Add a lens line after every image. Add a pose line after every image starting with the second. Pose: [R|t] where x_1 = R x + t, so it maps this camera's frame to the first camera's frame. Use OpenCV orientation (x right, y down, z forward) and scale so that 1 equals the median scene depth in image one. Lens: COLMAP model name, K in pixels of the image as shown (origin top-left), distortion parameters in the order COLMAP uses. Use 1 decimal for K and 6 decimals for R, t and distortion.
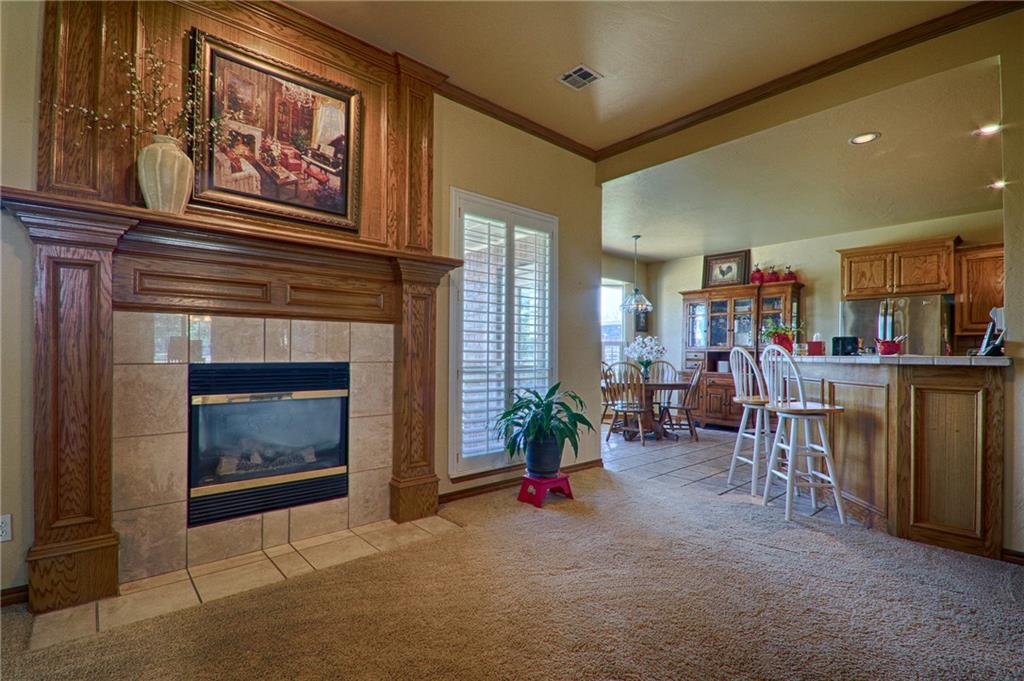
lens RADIAL K [[482.9, 0, 510.2], [0, 482.9, 349.3], [0, 0, 1]] dist [0.006555, -0.001248]
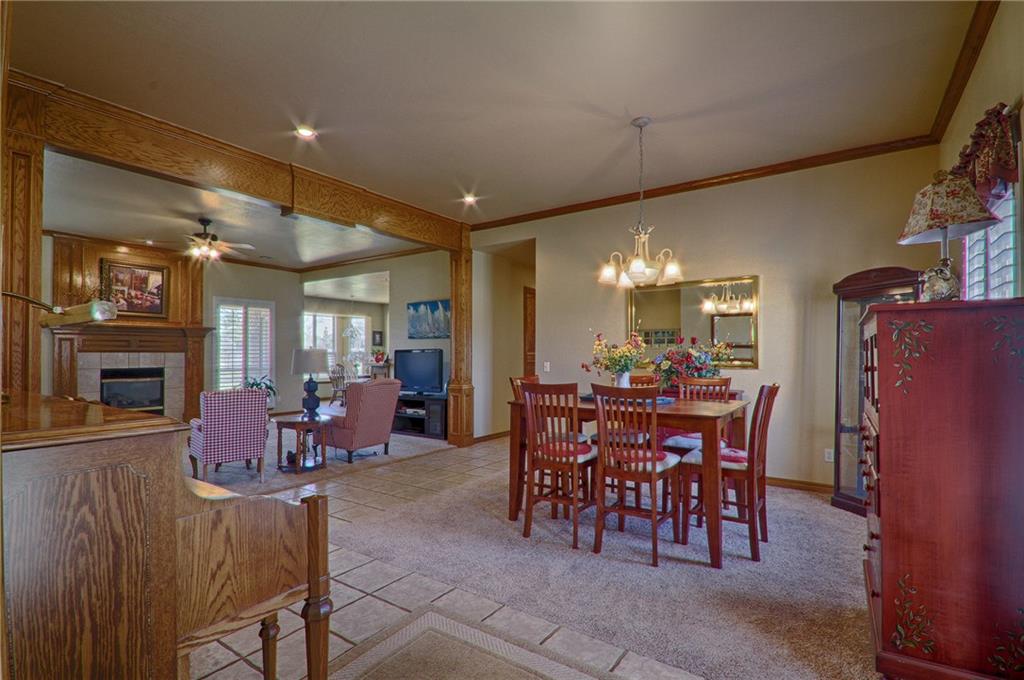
lens RADIAL K [[482.9, 0, 509.5], [0, 482.9, 347.5], [0, 0, 1]] dist [0.006555, -0.001248]
pose [[0.969078, -0.003143, 0.246733, 0.732562], [0.003843, 0.999990, -0.002356, -0.059220], [-0.246723, 0.003231, 0.969081, -1.765458]]
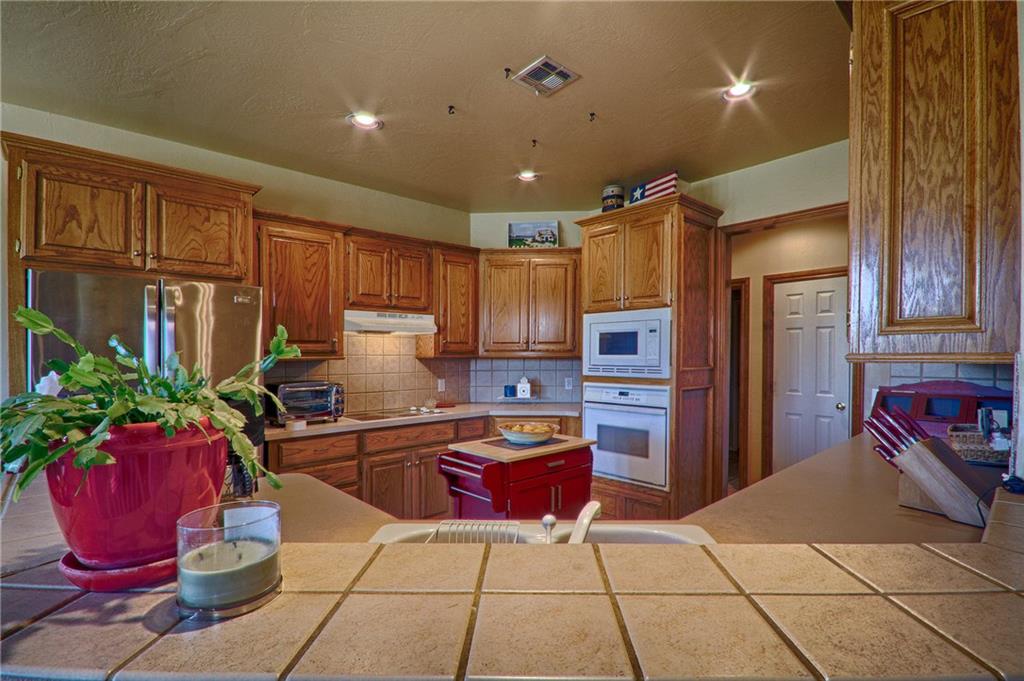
lens RADIAL K [[482.9, 0, 518.4], [0, 482.9, 357.8], [0, 0, 1]] dist [0.006555, -0.001248]
pose [[-0.035601, -0.014471, 0.999261, 0.499794], [-0.004374, 0.999888, 0.014324, -0.064271], [-0.999357, -0.003861, -0.035661, 1.062812]]
